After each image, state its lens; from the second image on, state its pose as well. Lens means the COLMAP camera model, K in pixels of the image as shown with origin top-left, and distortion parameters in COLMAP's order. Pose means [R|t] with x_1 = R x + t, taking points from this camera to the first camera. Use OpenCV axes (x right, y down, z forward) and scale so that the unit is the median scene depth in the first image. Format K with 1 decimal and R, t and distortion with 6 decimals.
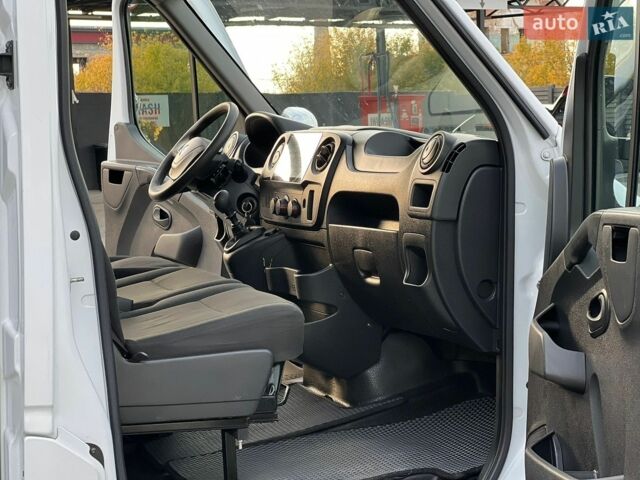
lens RADIAL K [[1447.1, 0, 318.3], [0, 1447.1, 246.8], [0, 0, 1]] dist [0.088271, 0.000000]
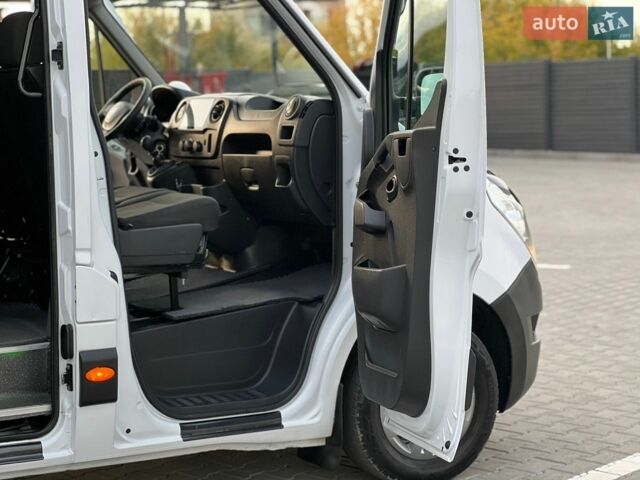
lens RADIAL K [[1447.1, 0, 323.9], [0, 1447.1, 238.0], [0, 0, 1]] dist [0.088271, 0.000000]
pose [[0.988632, -0.019103, 0.149138, -0.137775], [0.017848, 0.999793, 0.009748, 0.070205], [-0.149293, -0.006975, 0.988768, -0.661903]]
